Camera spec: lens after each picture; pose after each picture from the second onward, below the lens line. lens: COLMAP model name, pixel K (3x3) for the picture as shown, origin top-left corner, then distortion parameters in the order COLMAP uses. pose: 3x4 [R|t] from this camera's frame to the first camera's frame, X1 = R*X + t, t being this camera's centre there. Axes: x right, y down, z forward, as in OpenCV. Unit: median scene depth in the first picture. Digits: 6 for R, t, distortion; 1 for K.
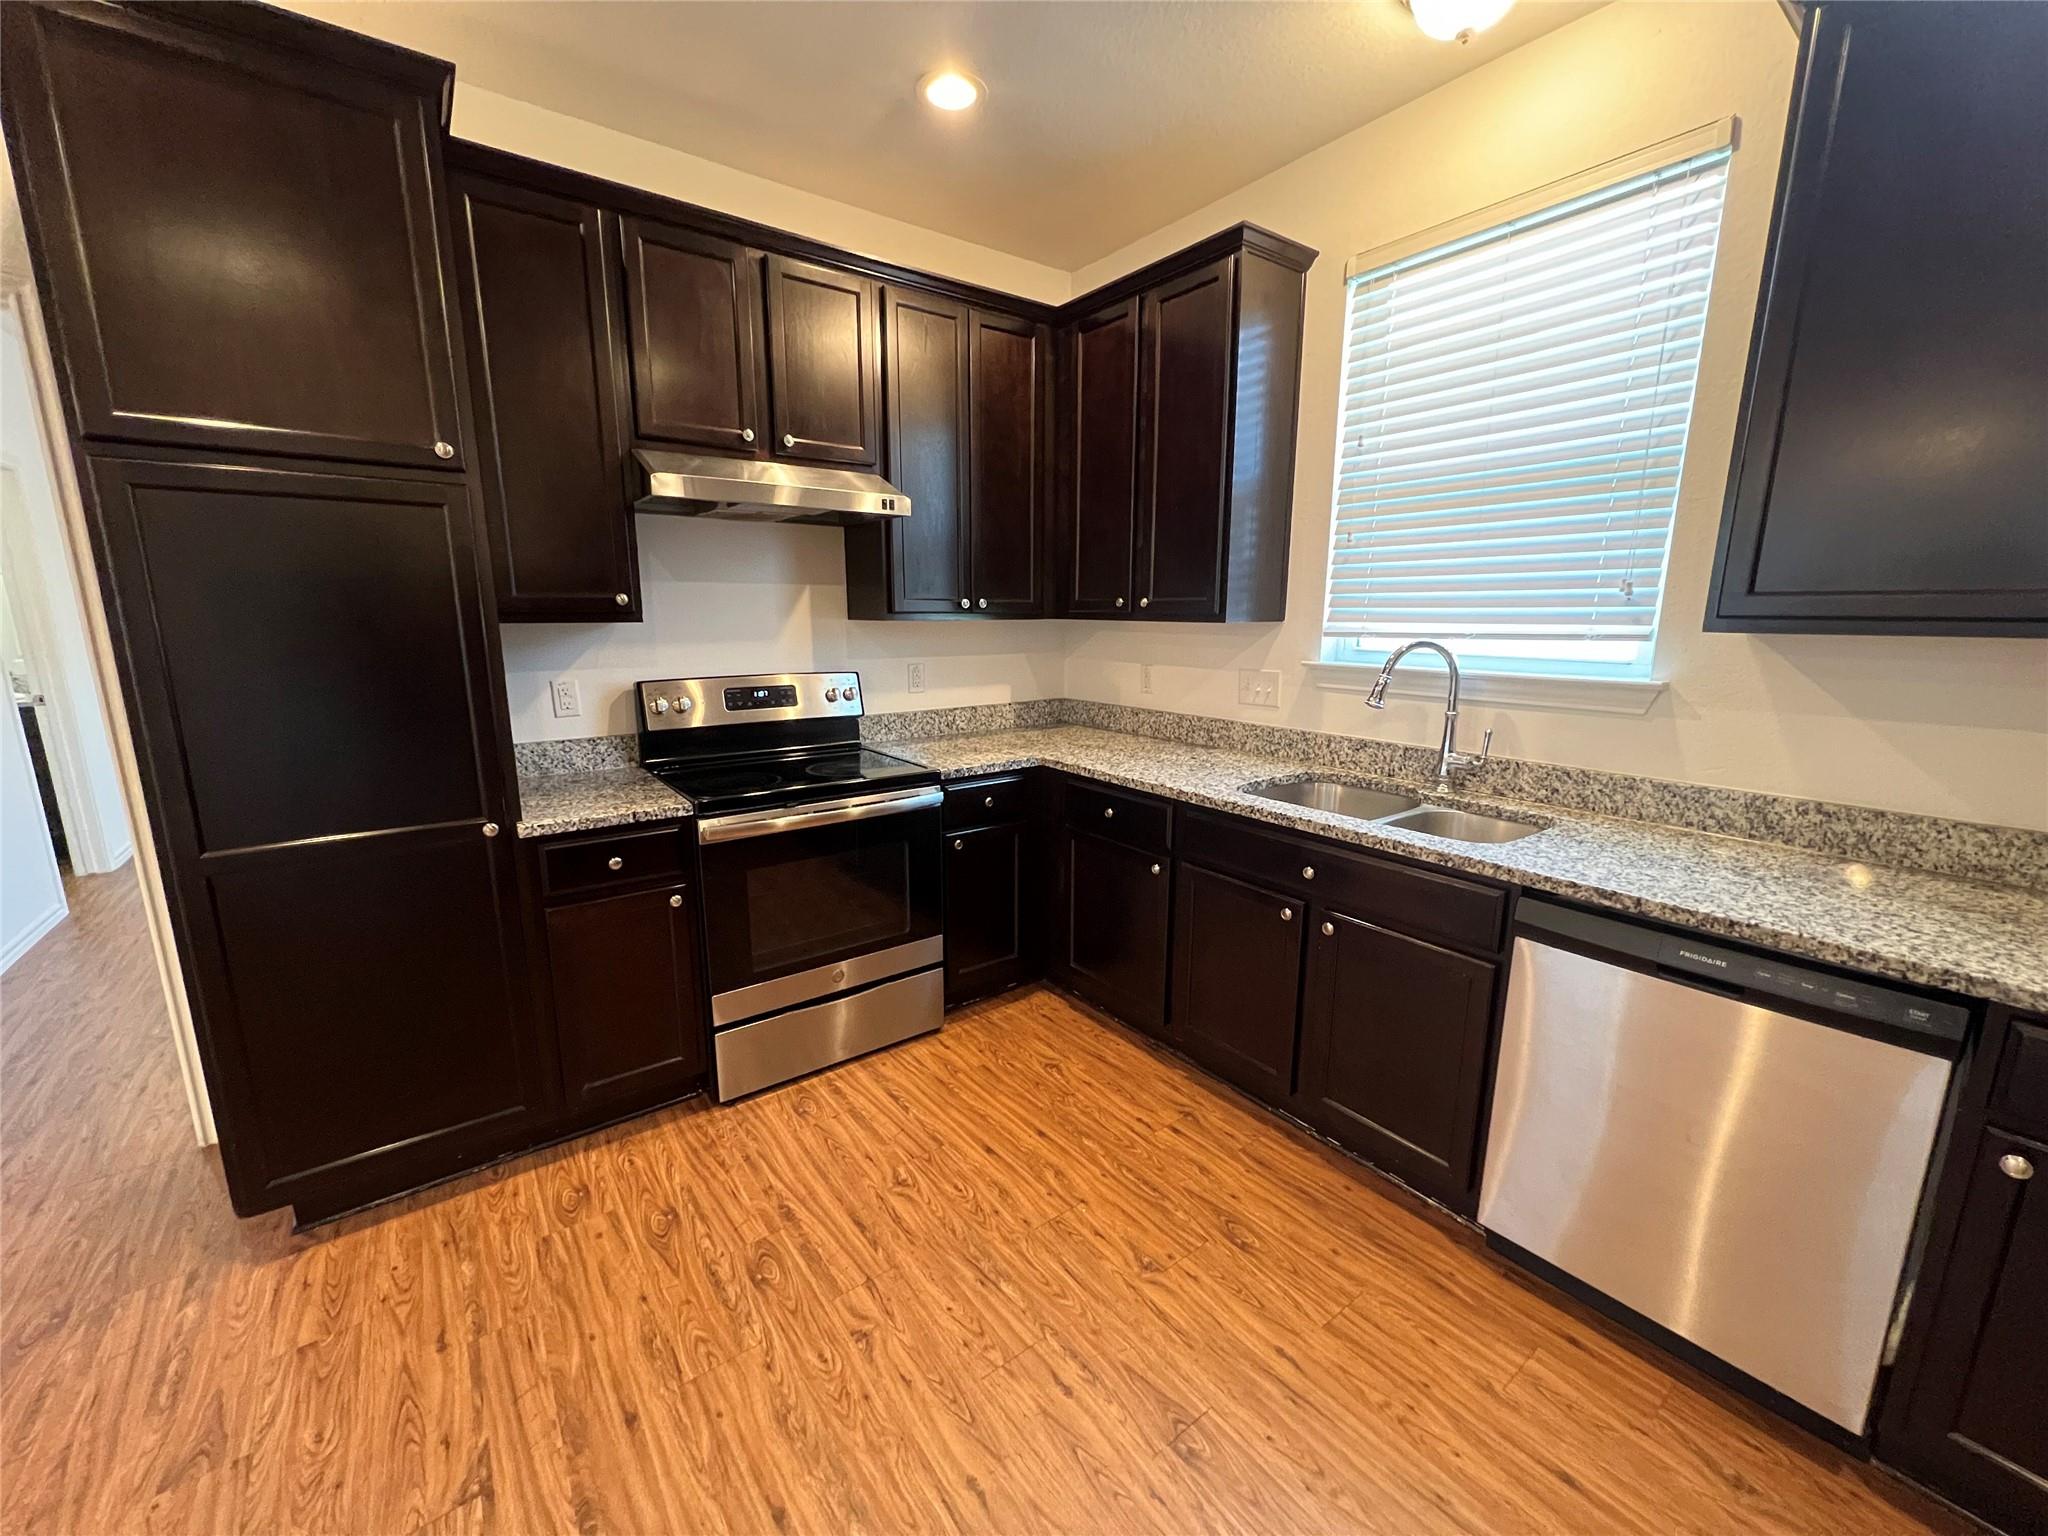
lens RADIAL K [[811.1, 0, 1004.7], [0, 811.1, 768.6], [0, 0, 1]] dist [0.002033, 0.000053]
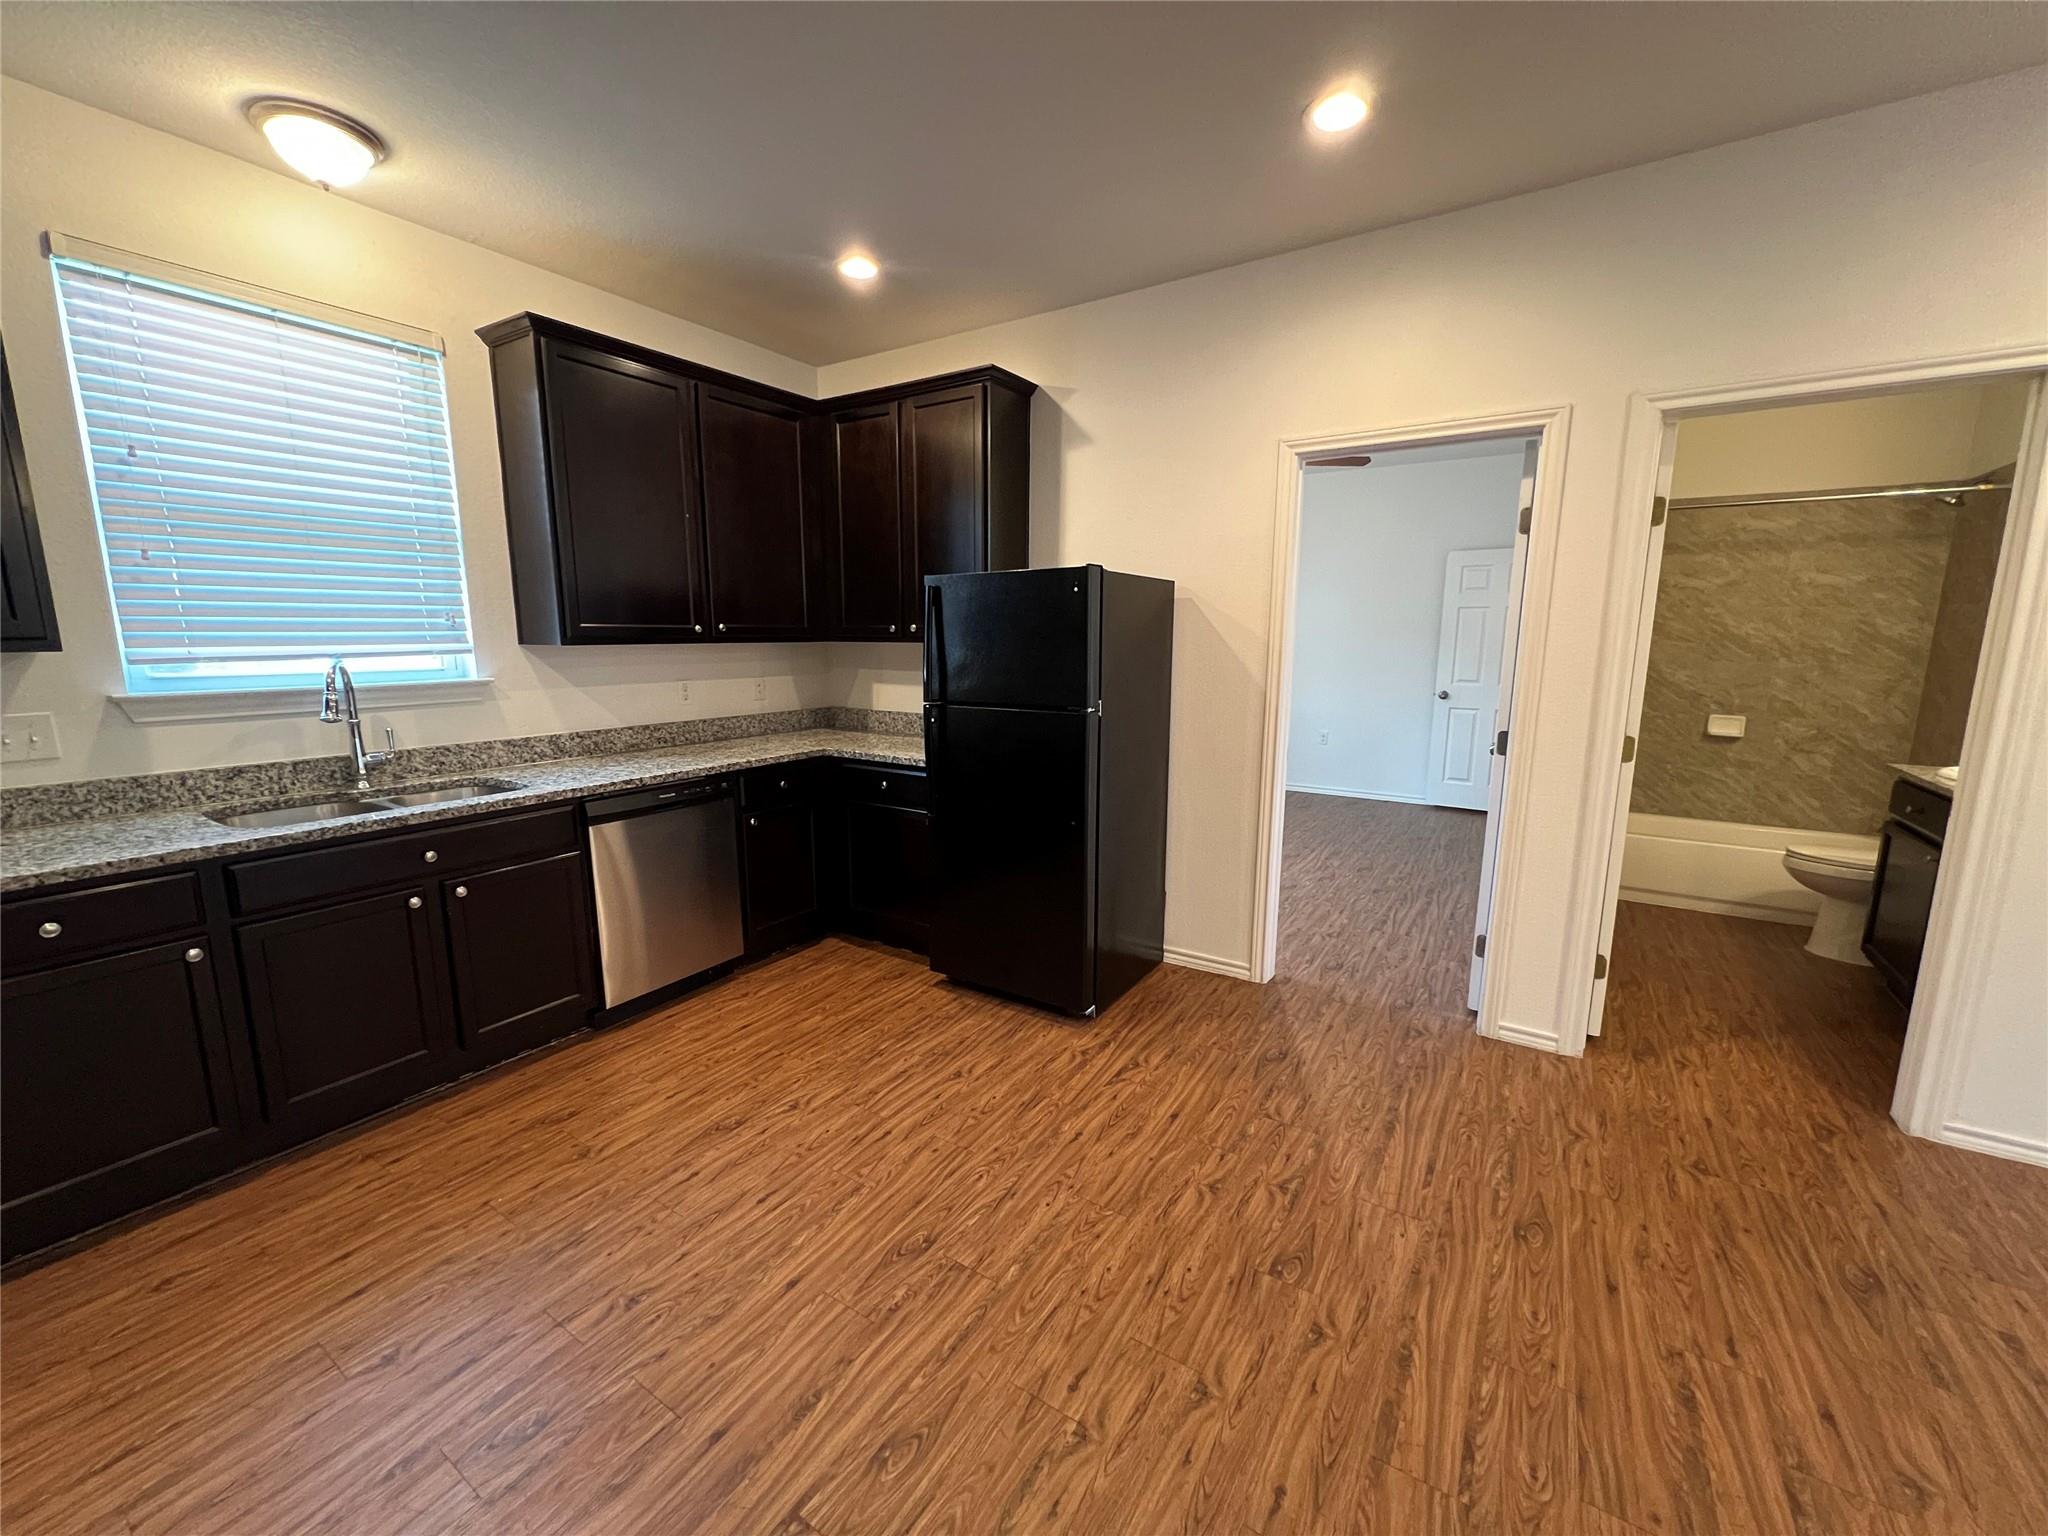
lens RADIAL K [[811.1, 0, 1026.2], [0, 811.1, 774.5], [0, 0, 1]] dist [0.002033, 0.000053]
pose [[-0.352228, -0.163353, 0.921548, -1.016988], [0.181379, 0.954068, 0.238443, -0.111554], [-0.918170, 0.251136, -0.306420, 0.548635]]
